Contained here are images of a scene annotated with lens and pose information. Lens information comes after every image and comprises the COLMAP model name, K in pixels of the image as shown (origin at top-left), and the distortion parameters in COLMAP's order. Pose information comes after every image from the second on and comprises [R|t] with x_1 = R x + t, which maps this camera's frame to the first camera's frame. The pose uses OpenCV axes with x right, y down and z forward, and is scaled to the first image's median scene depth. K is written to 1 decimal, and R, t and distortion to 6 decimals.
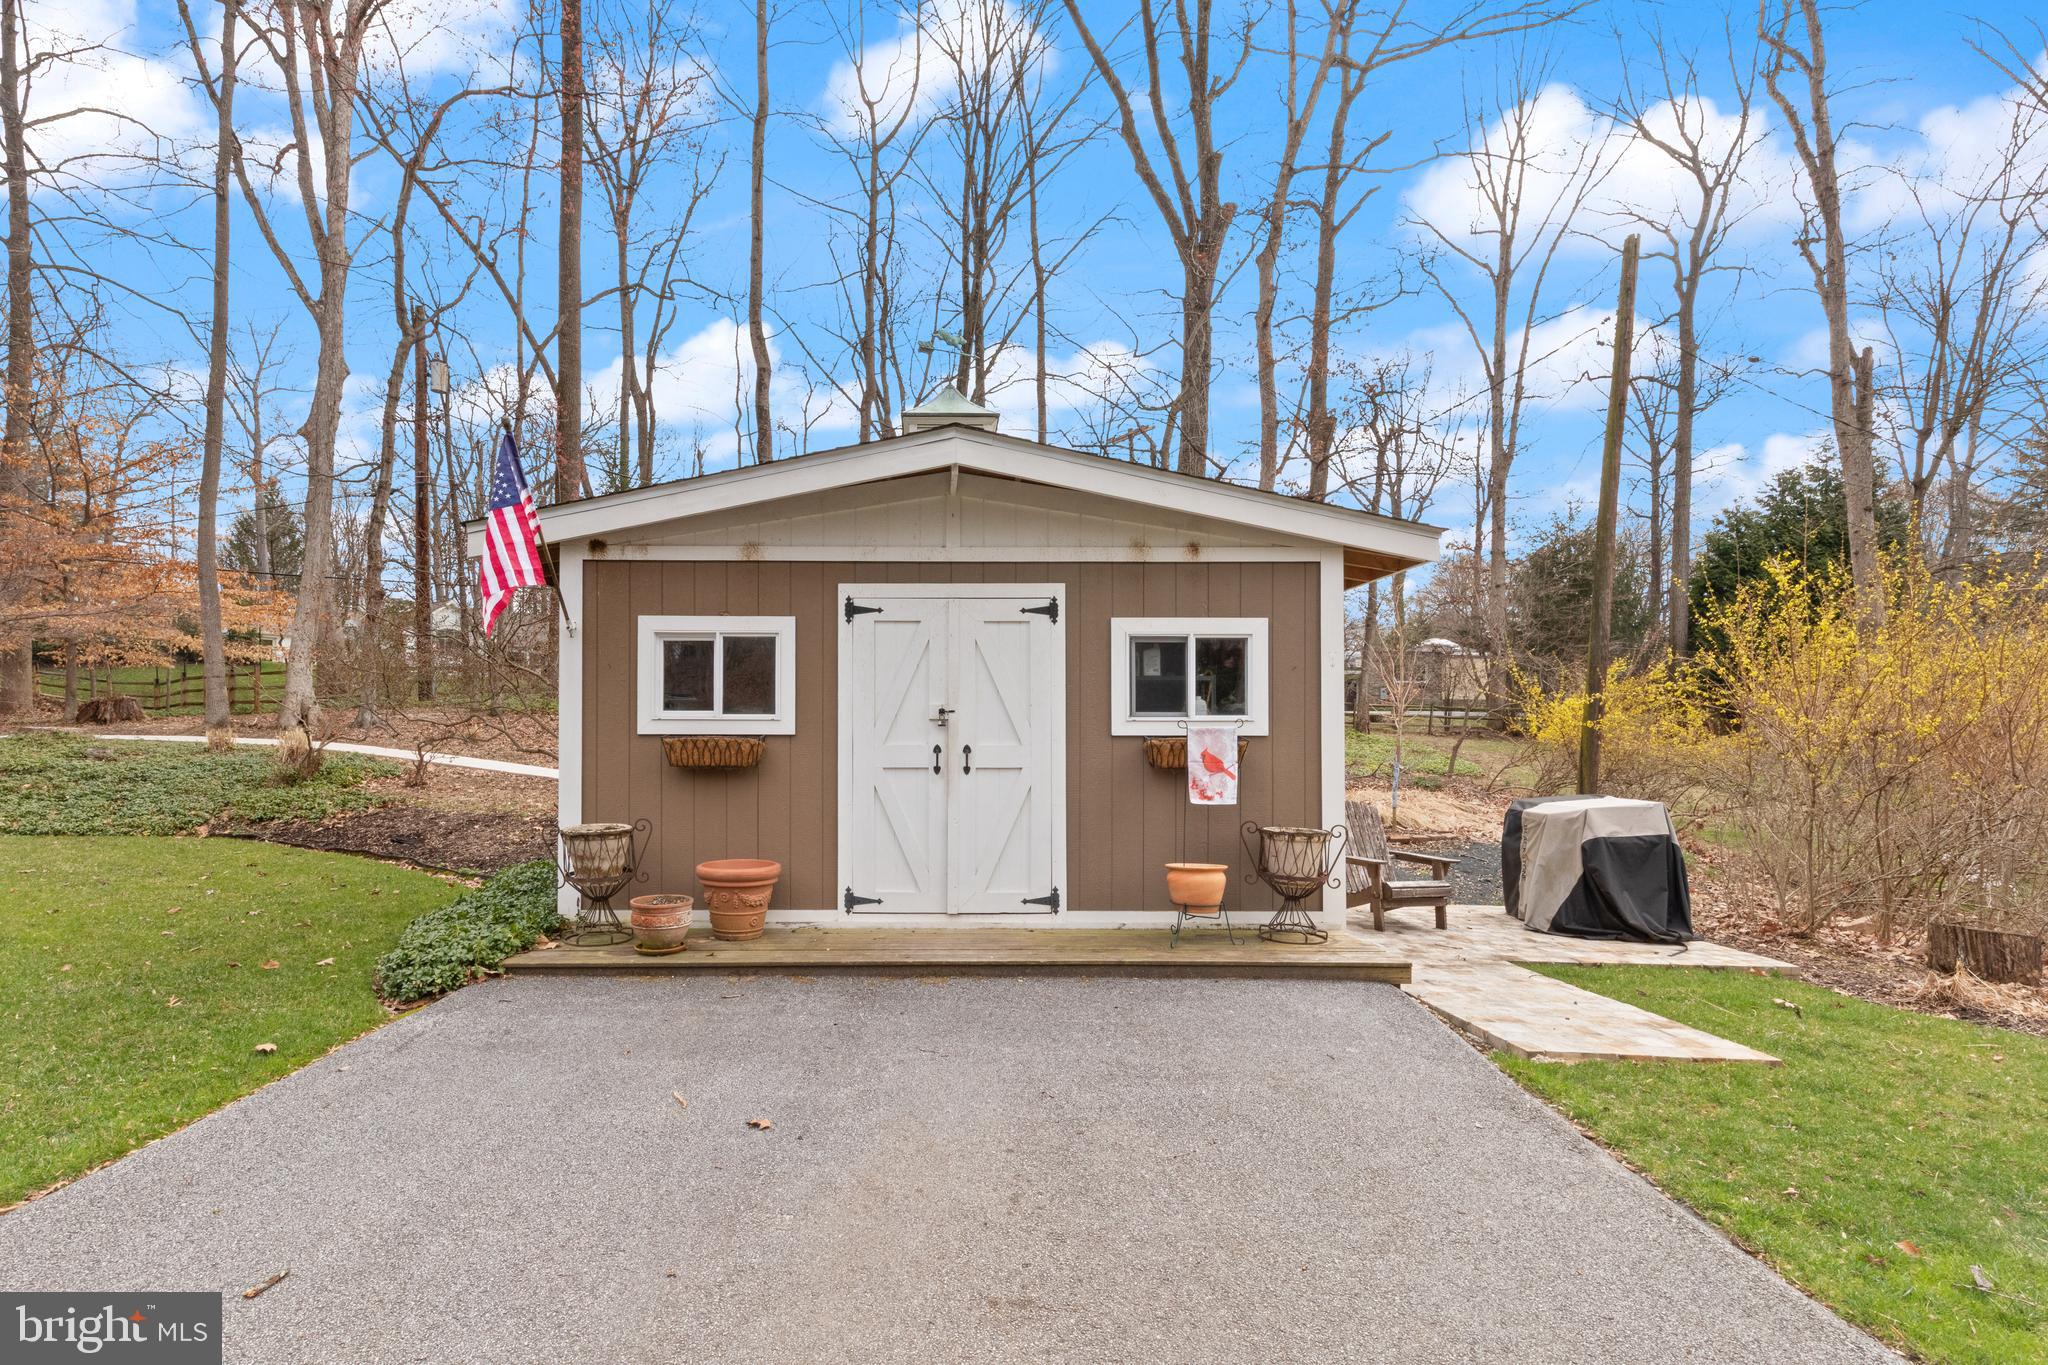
lens RADIAL K [[939.7, 0, 1053.5], [0, 939.7, 691.0], [0, 0, 1]] dist [0.000293, -0.000225]
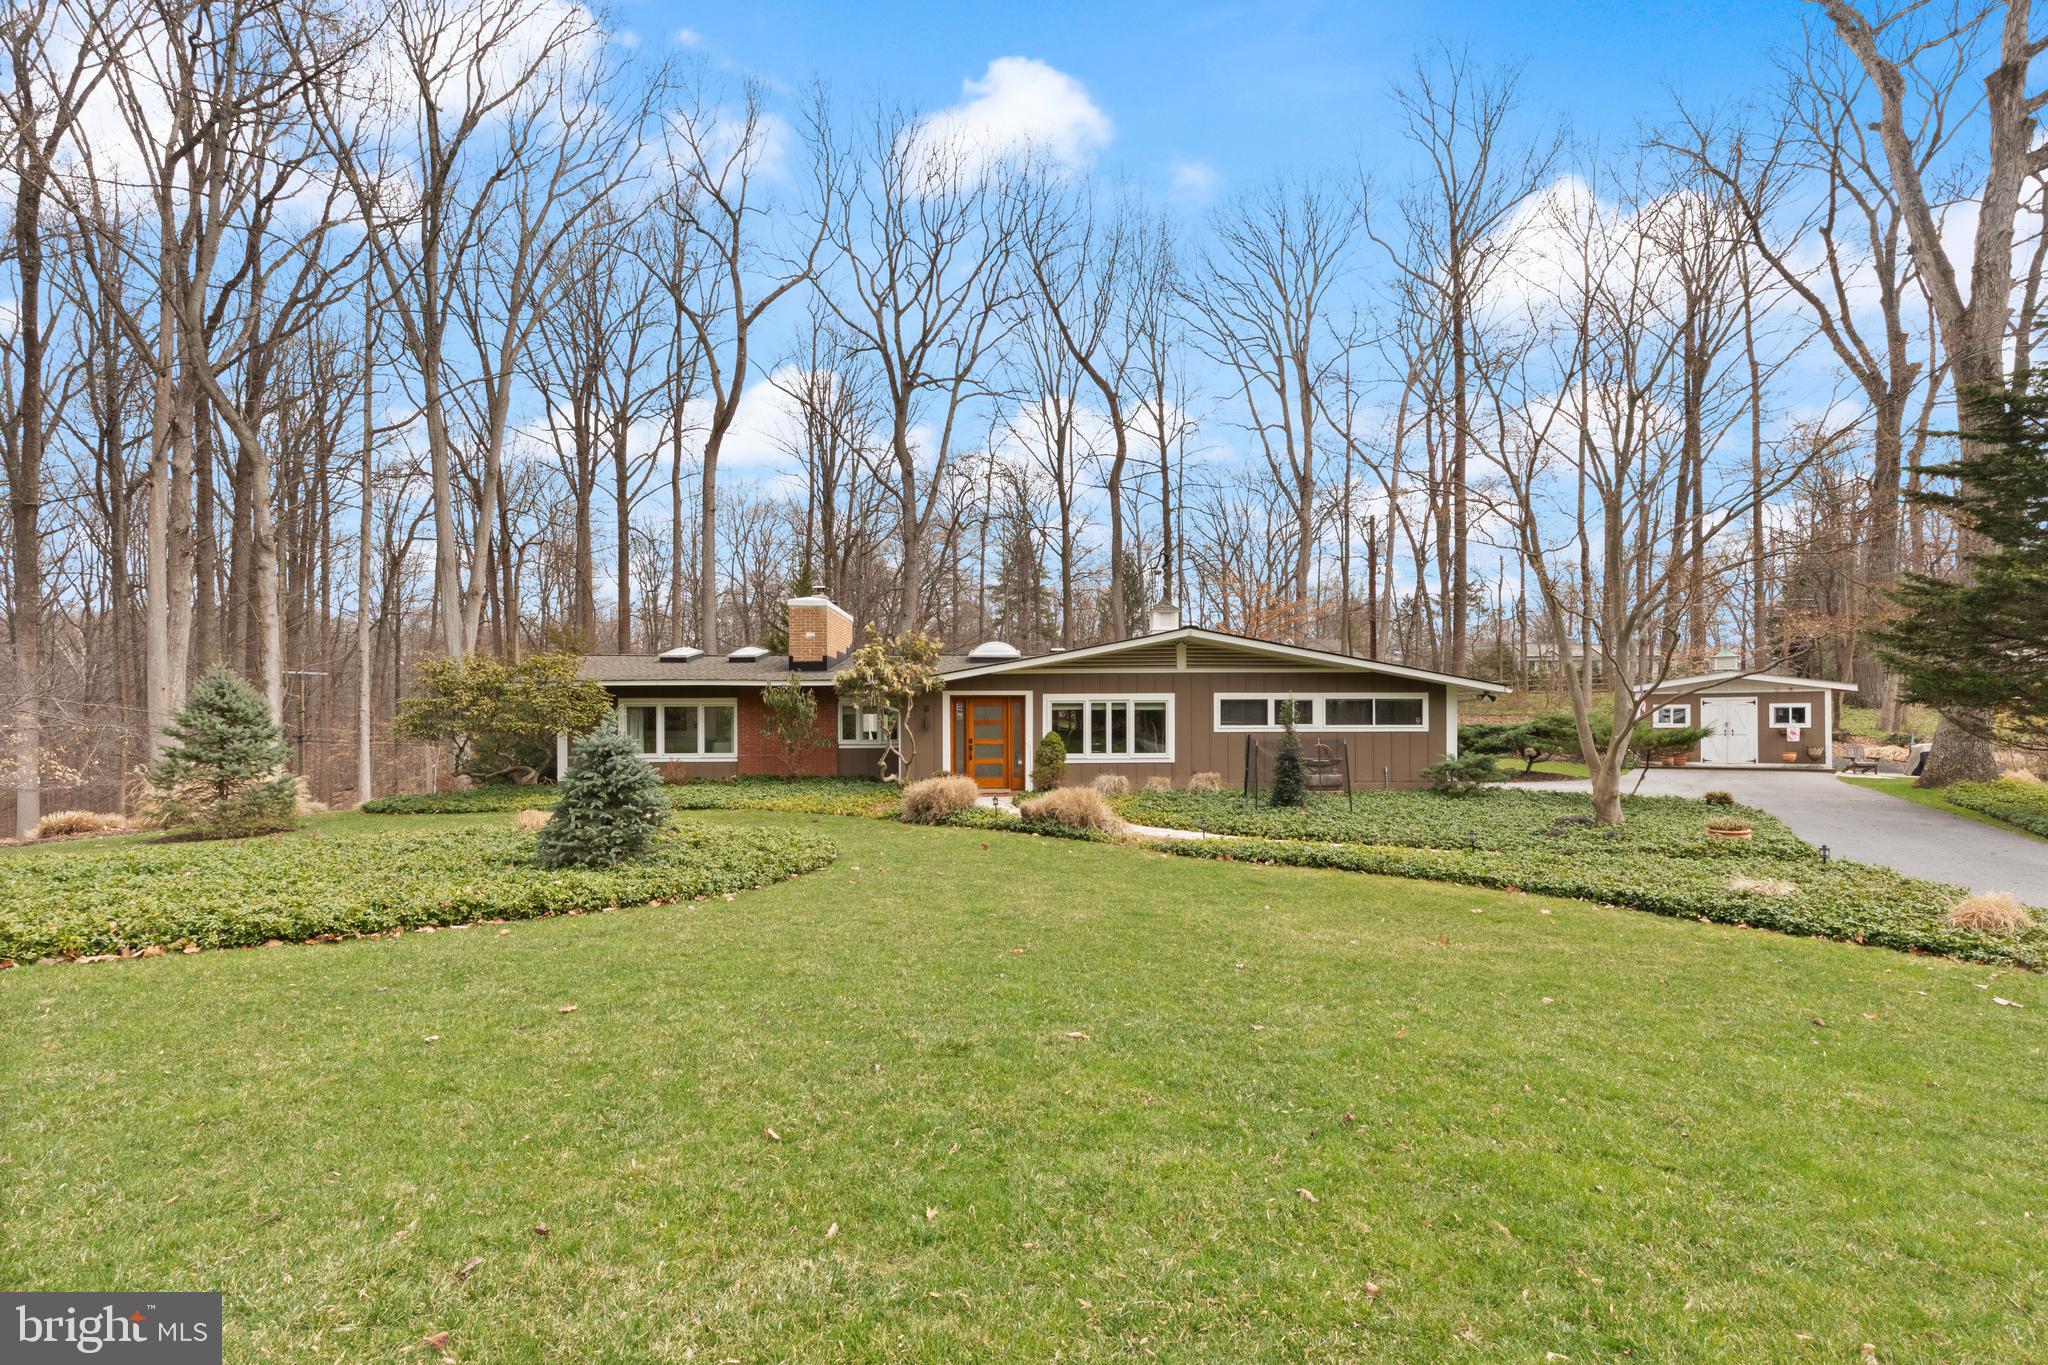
lens RADIAL K [[939.7, 0, 1053.5], [0, 939.7, 691.0], [0, 0, 1]] dist [0.000293, -0.000225]
pose [[0.787814, -0.011506, -0.615806, 0.138923], [0.009984, 0.999933, -0.005911, -0.150975], [0.615833, -0.001491, 0.787876, -5.112661]]
